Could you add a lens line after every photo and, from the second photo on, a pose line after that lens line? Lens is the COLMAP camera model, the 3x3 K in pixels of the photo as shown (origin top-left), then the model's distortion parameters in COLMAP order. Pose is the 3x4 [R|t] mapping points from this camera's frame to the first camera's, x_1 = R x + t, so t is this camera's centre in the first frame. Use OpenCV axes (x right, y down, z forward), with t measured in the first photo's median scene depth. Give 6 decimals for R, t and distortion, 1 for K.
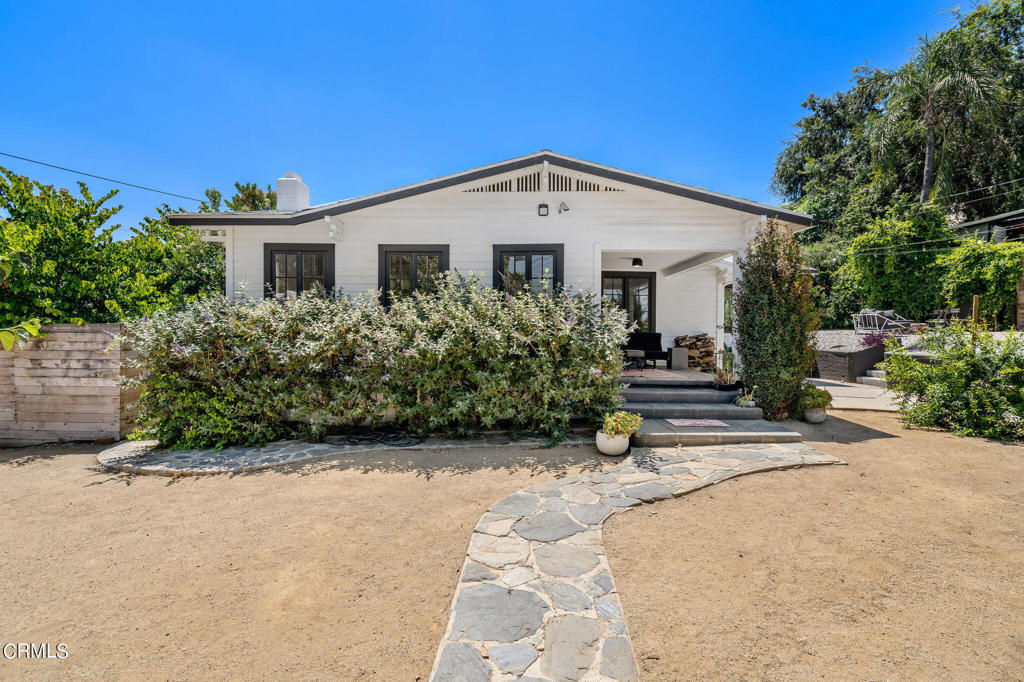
lens RADIAL K [[480.9, 0, 509.1], [0, 480.9, 335.8], [0, 0, 1]] dist [0.000208, 0.000184]
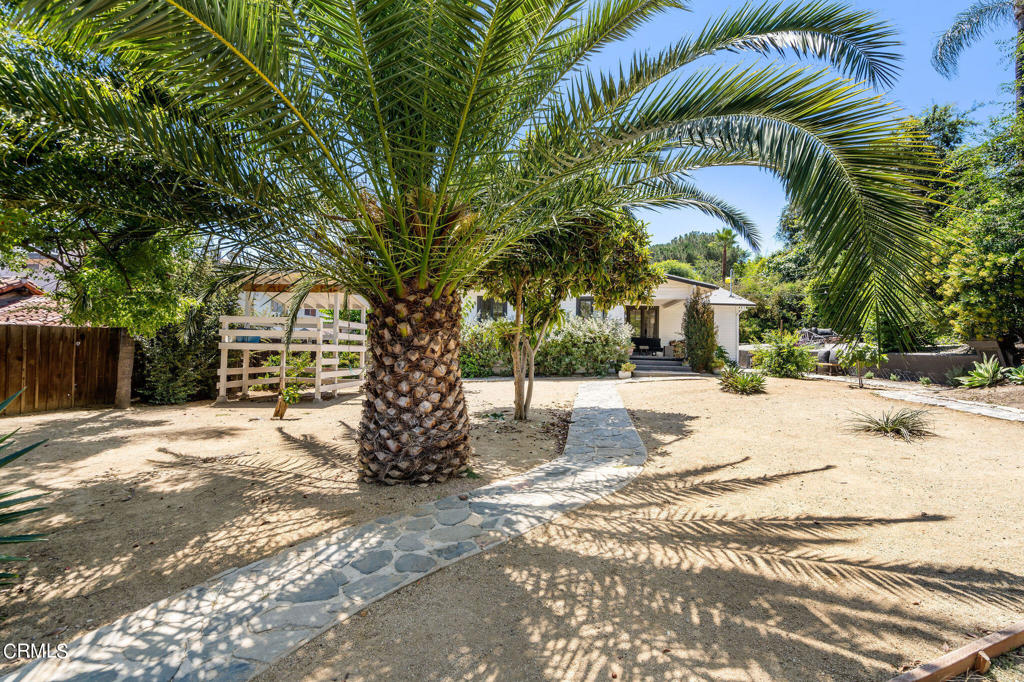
lens RADIAL K [[480.9, 0, 509.1], [0, 480.9, 335.8], [0, 0, 1]] dist [0.000208, 0.000184]
pose [[0.994155, 0.007254, -0.107723, -0.101398], [-0.011727, 0.999092, -0.040950, 0.093509], [0.107328, 0.041974, 0.993337, -1.288419]]
